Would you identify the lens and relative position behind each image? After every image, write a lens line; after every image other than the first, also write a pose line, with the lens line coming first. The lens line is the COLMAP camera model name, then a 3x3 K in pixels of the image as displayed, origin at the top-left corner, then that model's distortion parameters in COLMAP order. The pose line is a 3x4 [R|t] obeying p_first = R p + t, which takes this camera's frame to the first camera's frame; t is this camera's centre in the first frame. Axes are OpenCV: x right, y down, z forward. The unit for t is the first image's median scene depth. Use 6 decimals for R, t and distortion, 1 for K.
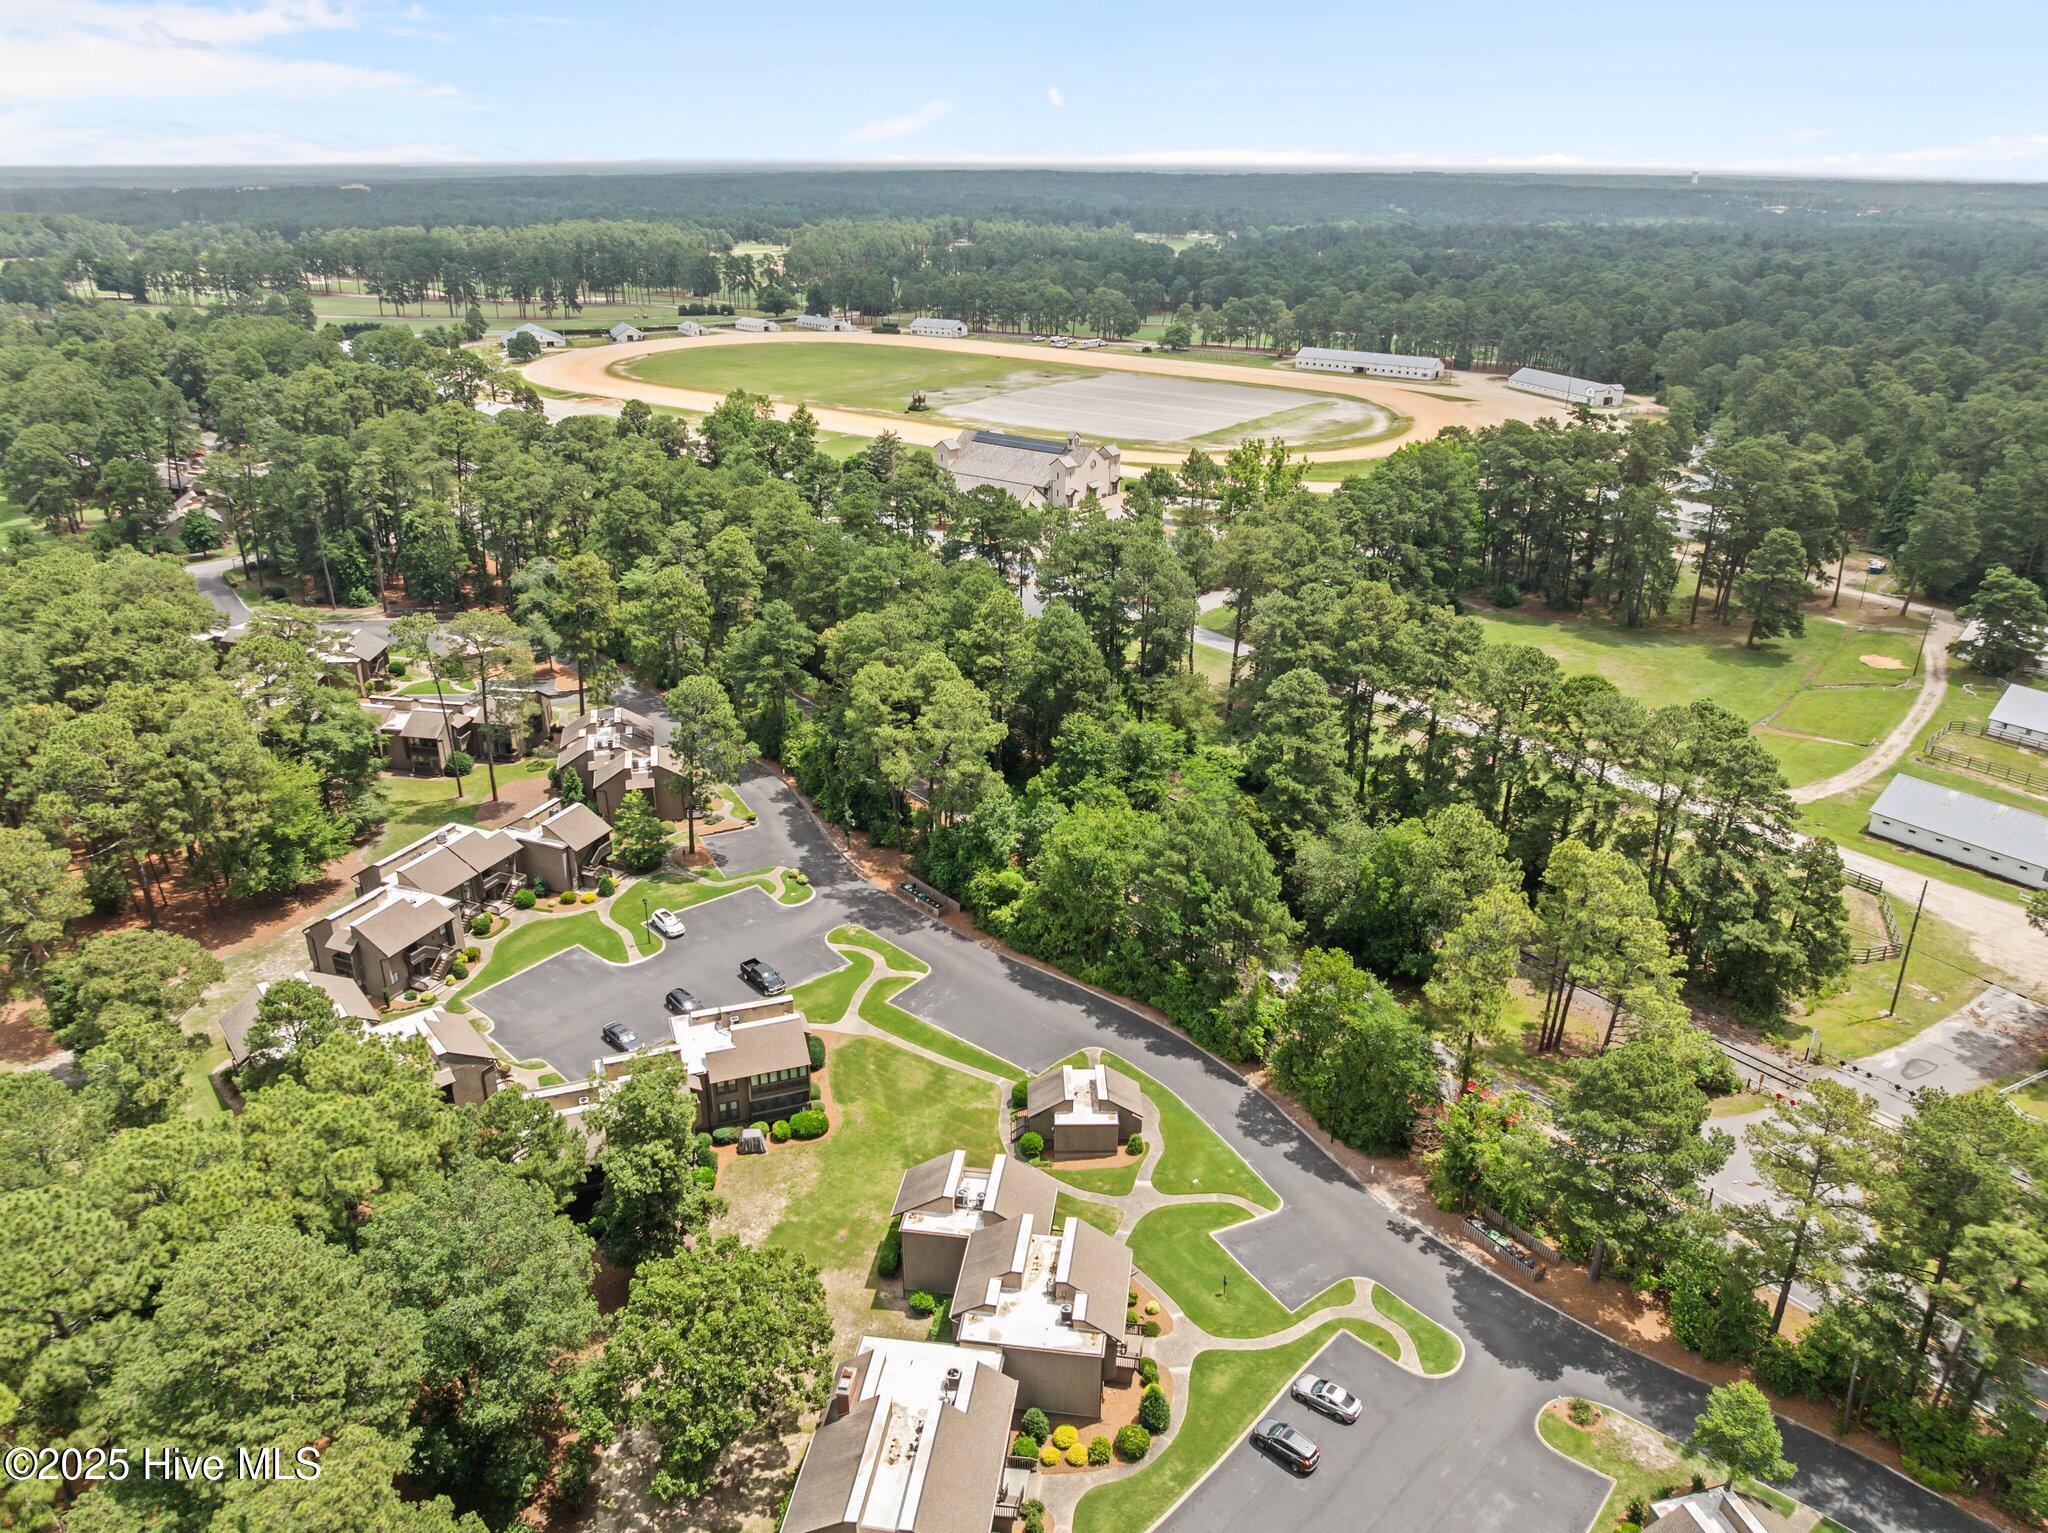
lens RADIAL K [[1435.1, 0, 1023.6], [0, 1435.1, 766.5], [0, 0, 1]] dist [-0.031576, -0.000154]
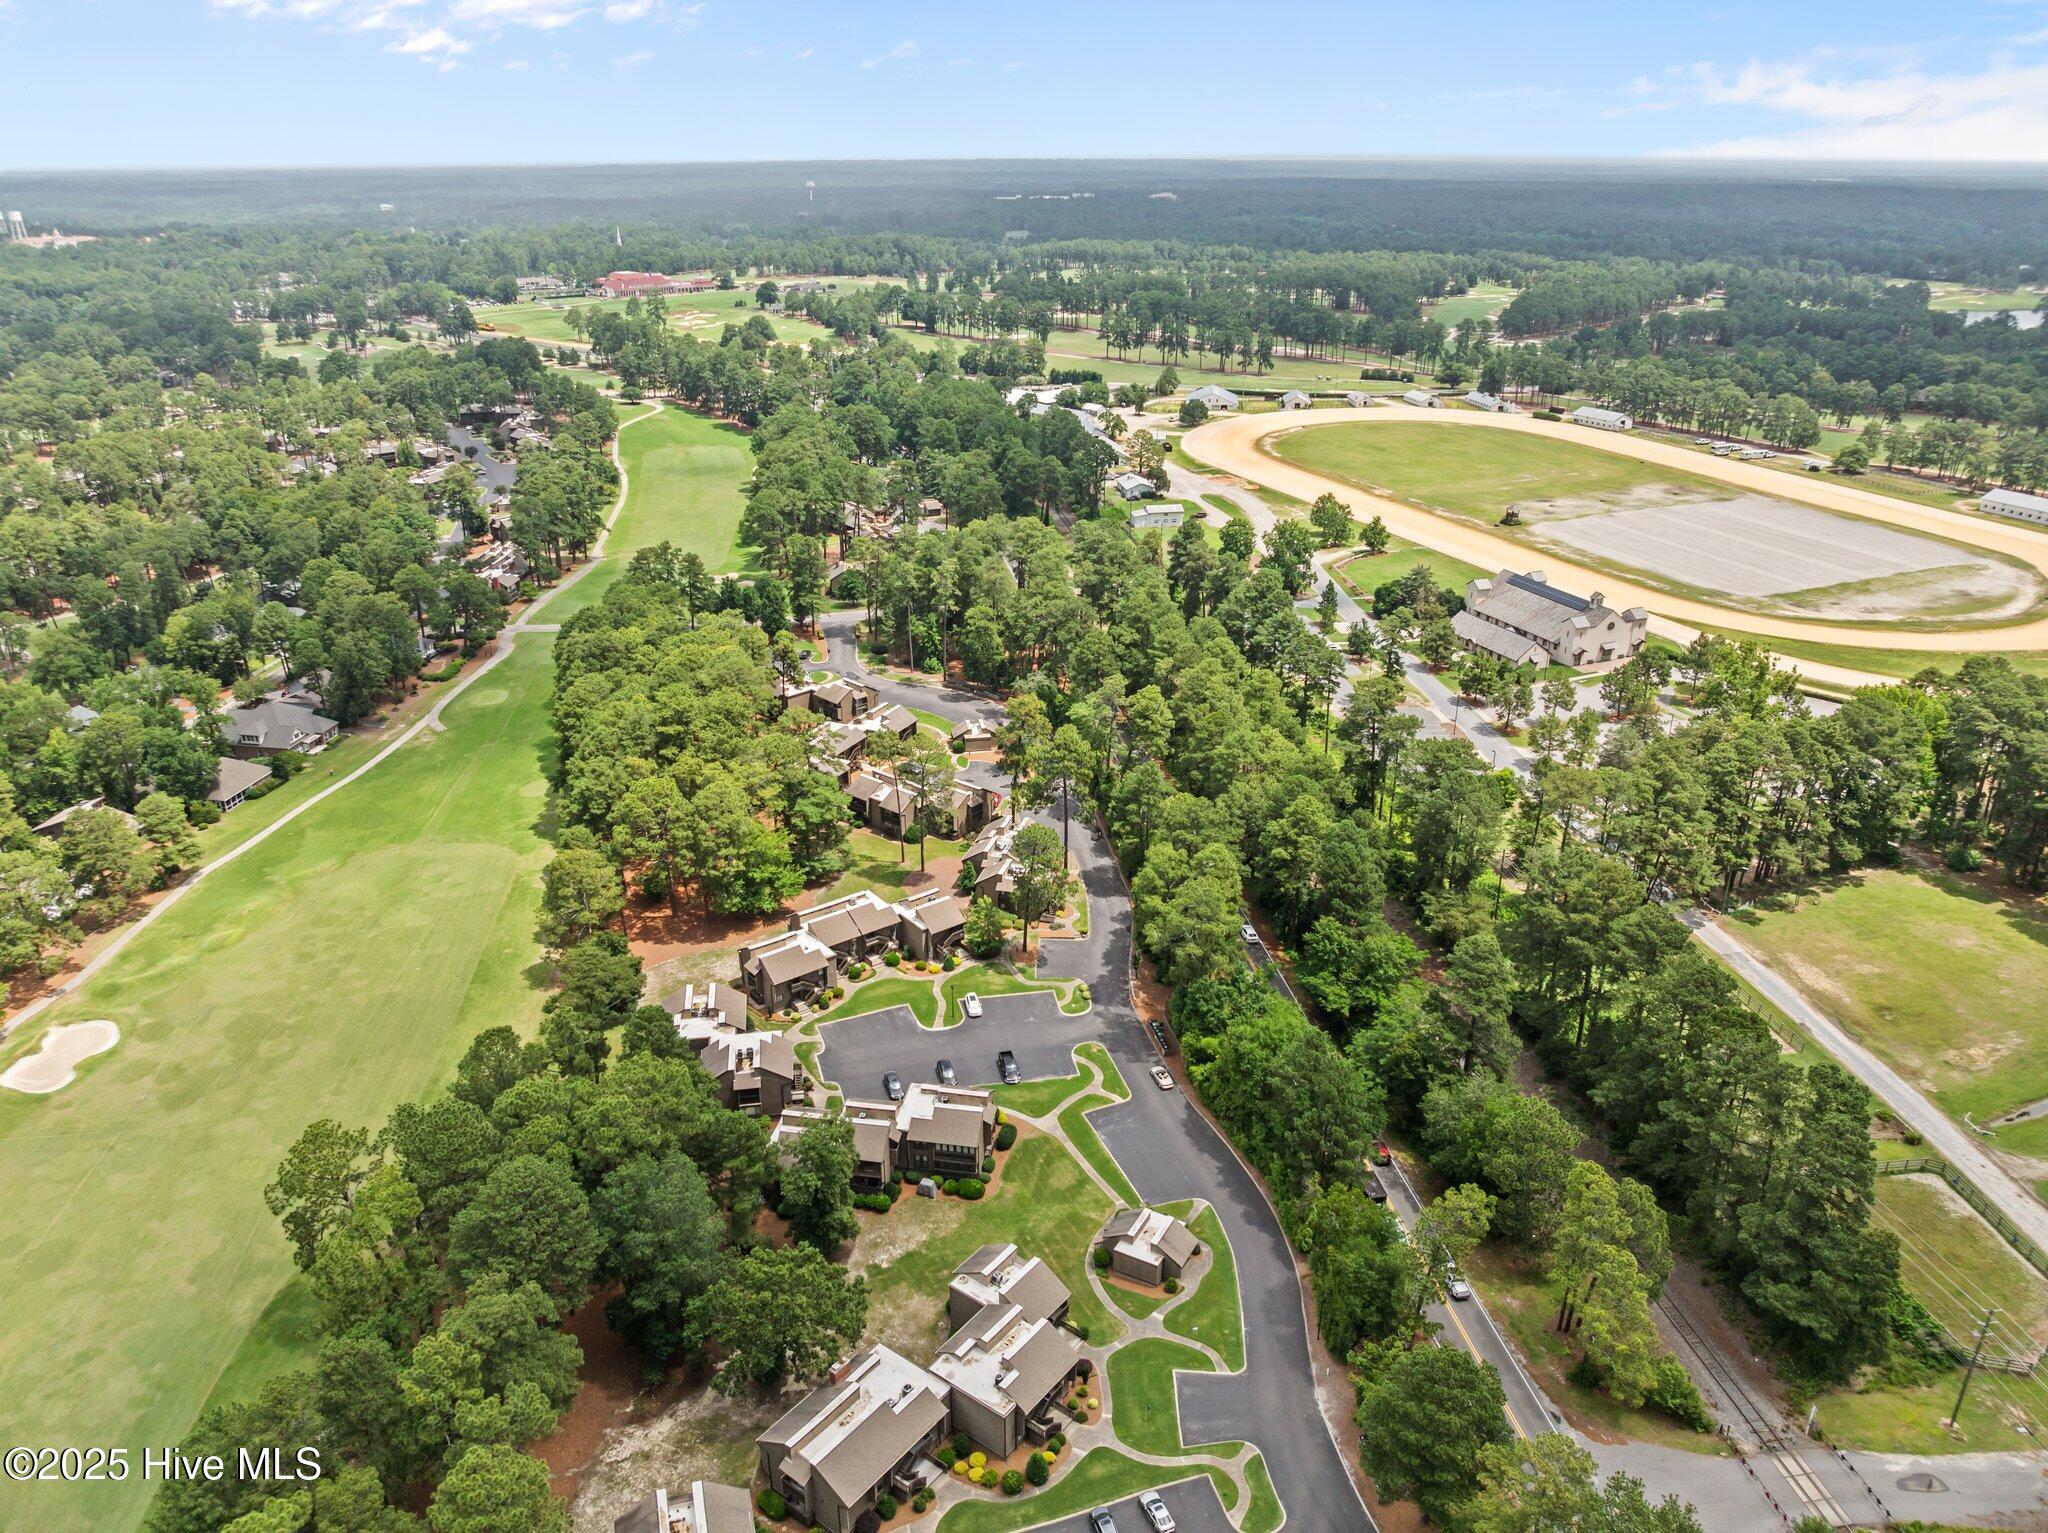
lens RADIAL K [[1429.1, 0, 1023.4], [0, 1429.1, 764.0], [0, 0, 1]] dist [-0.037977, -0.001023]
pose [[0.870929, 0.189329, -0.453473, 0.350415], [-0.189394, 0.980834, 0.045761, -0.179166], [0.453446, 0.046031, 0.890094, -0.176795]]
